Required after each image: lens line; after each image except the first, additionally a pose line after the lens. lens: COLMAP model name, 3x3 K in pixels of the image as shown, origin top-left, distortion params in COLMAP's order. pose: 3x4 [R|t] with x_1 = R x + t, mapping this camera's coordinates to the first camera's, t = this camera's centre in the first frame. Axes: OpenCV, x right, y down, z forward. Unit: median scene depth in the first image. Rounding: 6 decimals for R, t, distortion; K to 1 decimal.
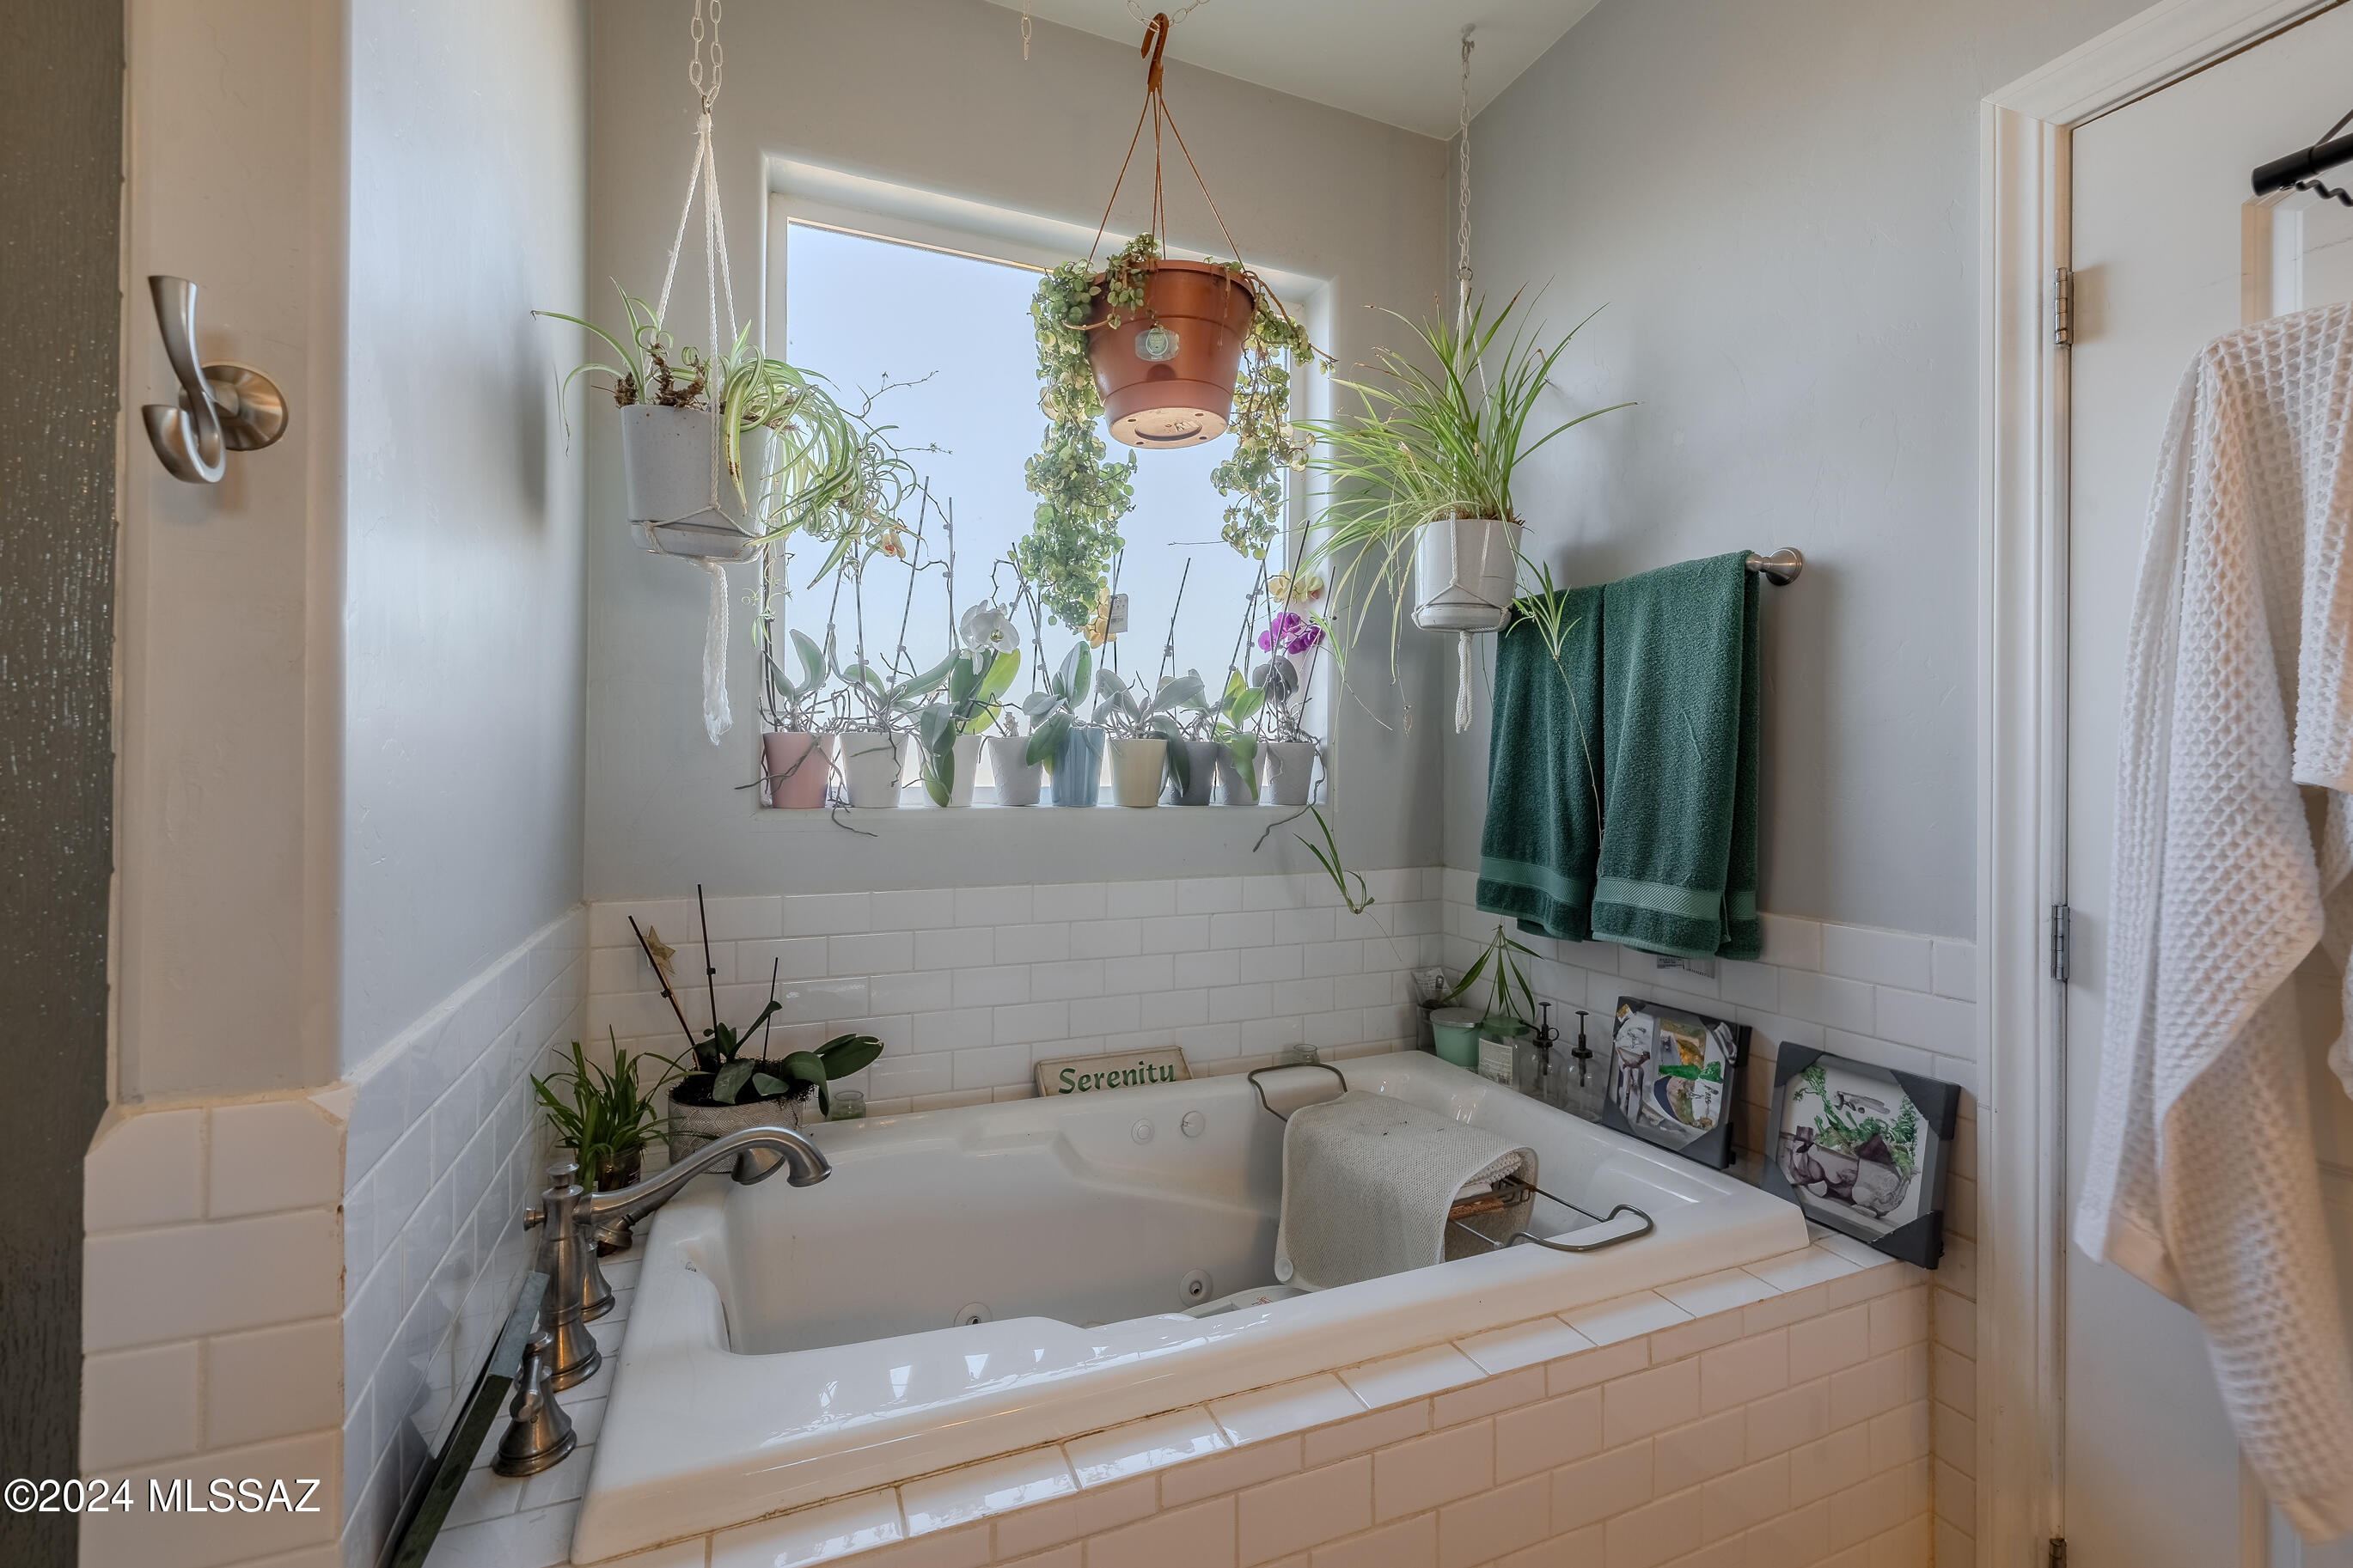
lens RADIAL K [[1001.0, 0, 1163.5], [0, 1001.0, 759.8], [0, 0, 1]] dist [0.002759, -0.000290]
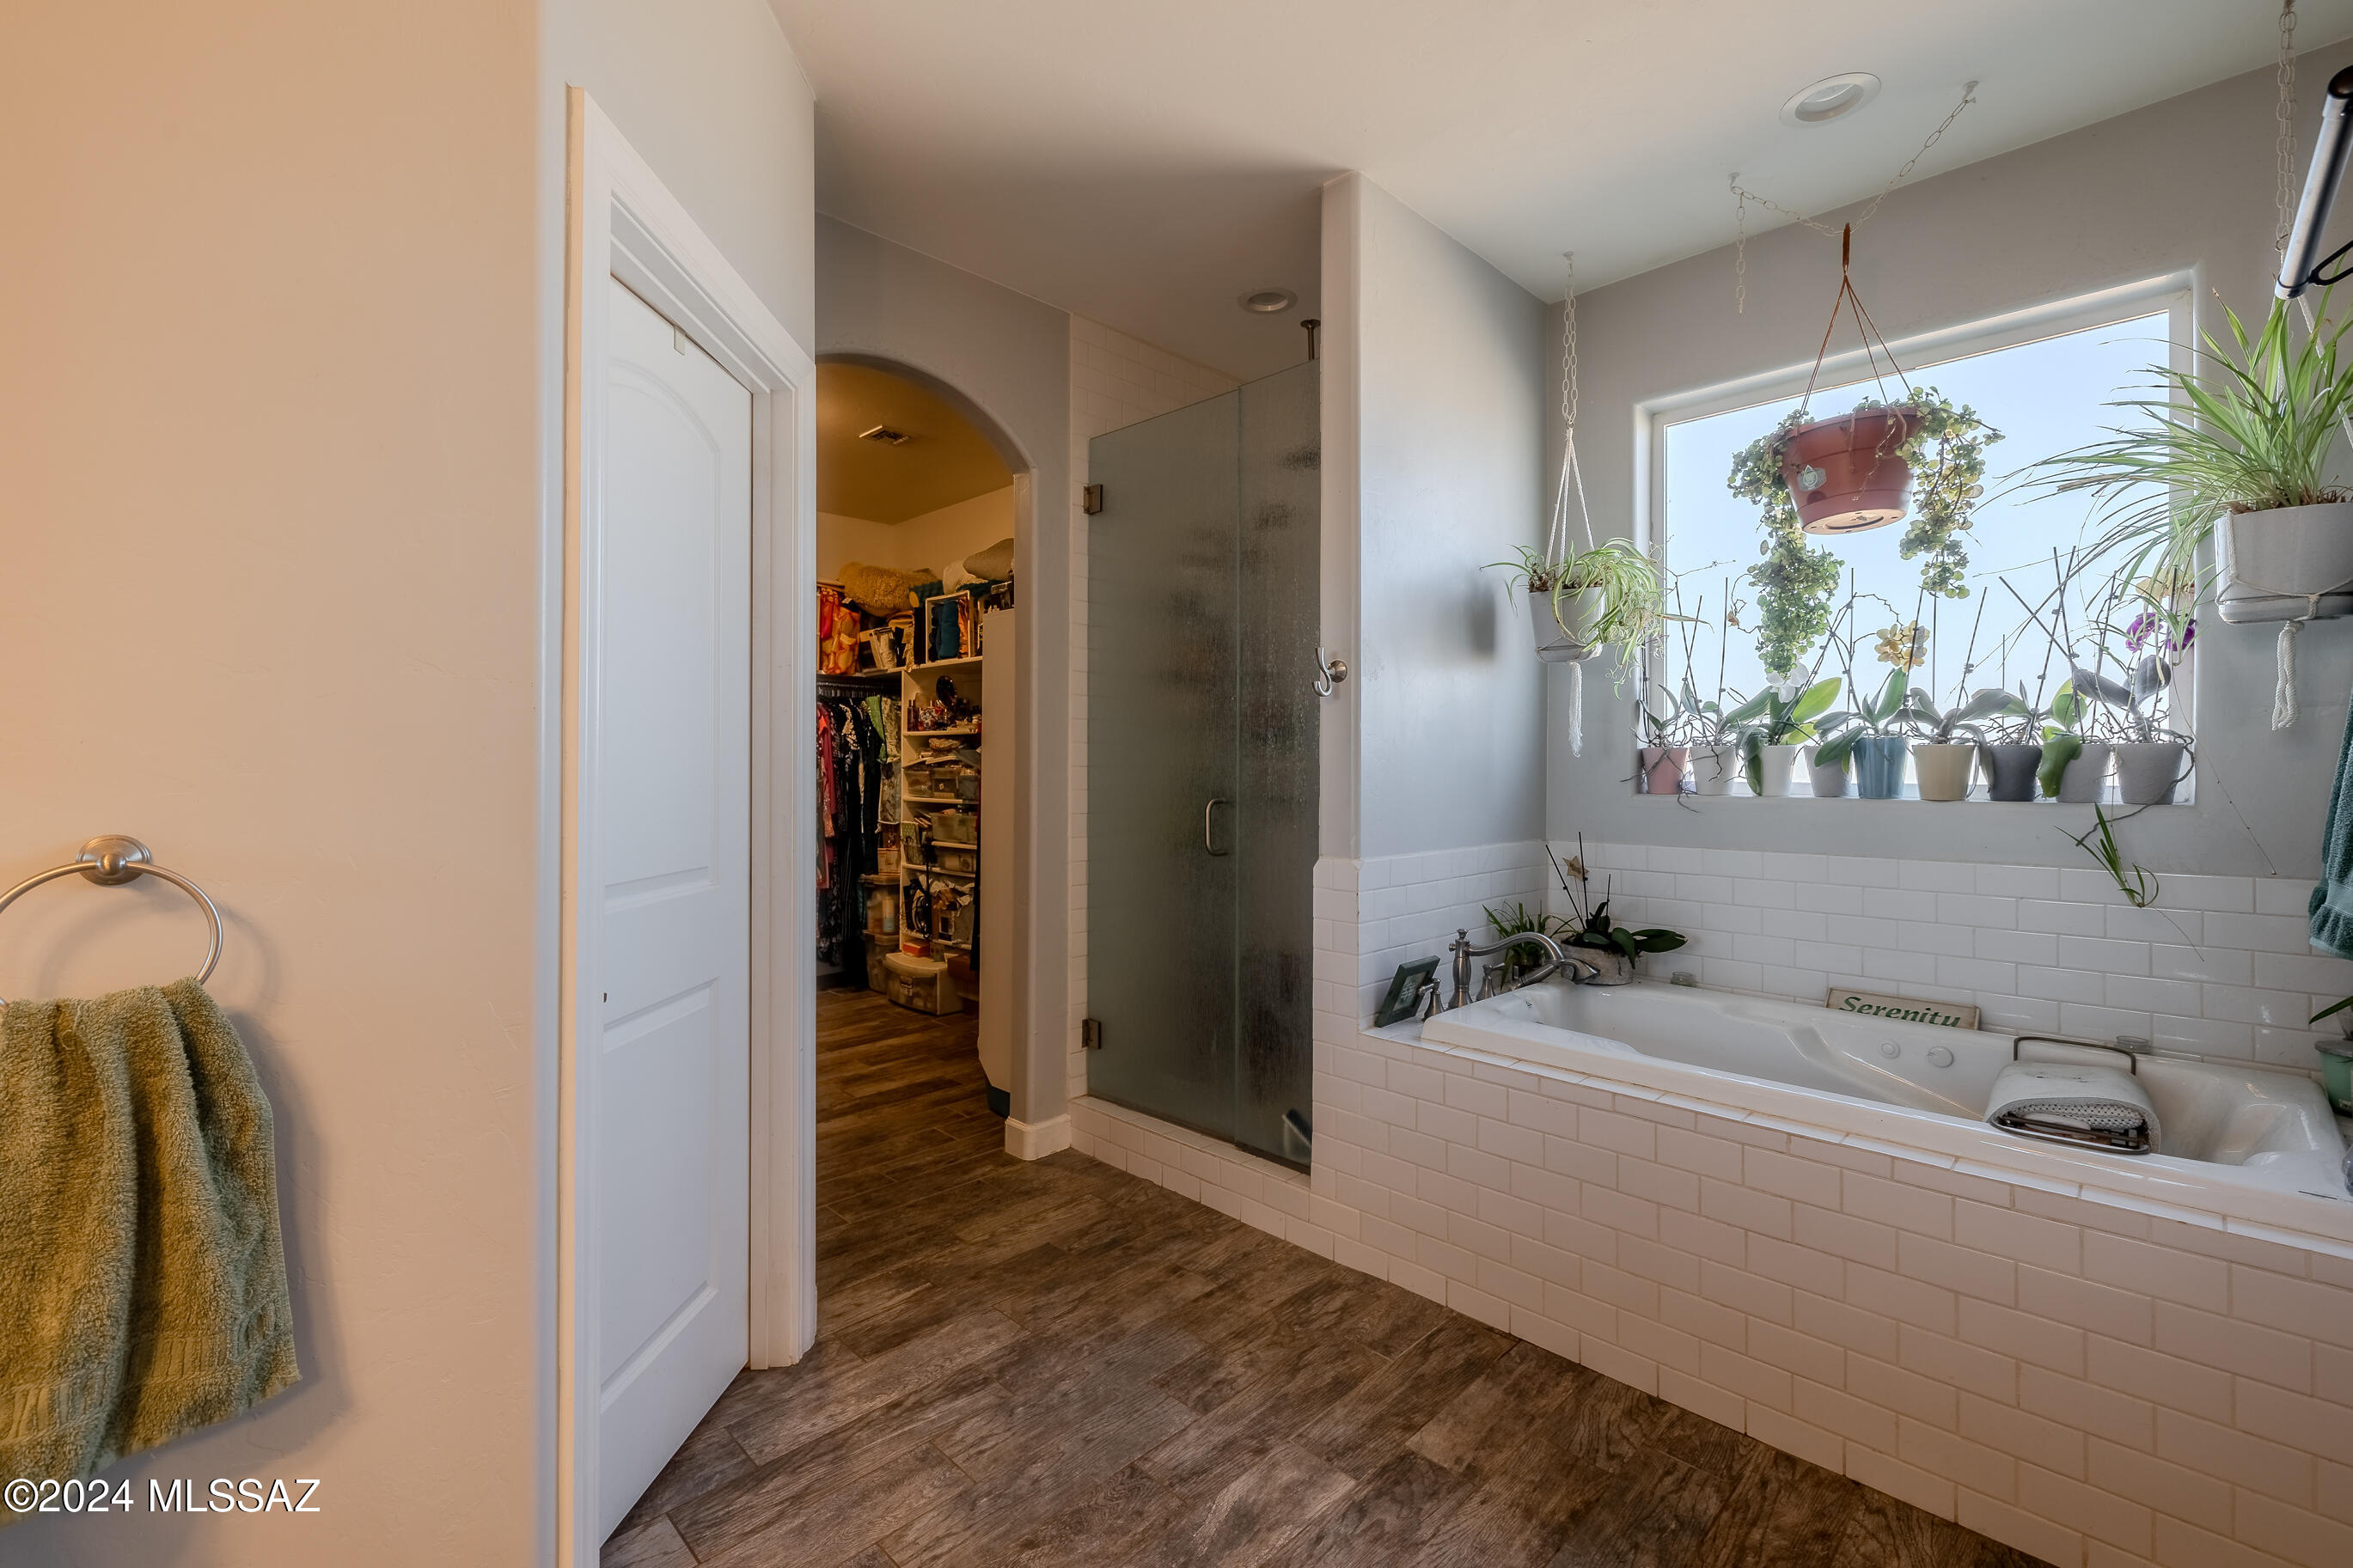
lens RADIAL K [[1001.0, 0, 1177.2], [0, 1001.0, 775.9], [0, 0, 1]] dist [0.002759, -0.000290]
pose [[0.395426, 0.001191, -0.918497, 0.790417], [0.010713, 0.999925, 0.005908, 0.000800], [0.918435, -0.012176, 0.395383, -0.355111]]
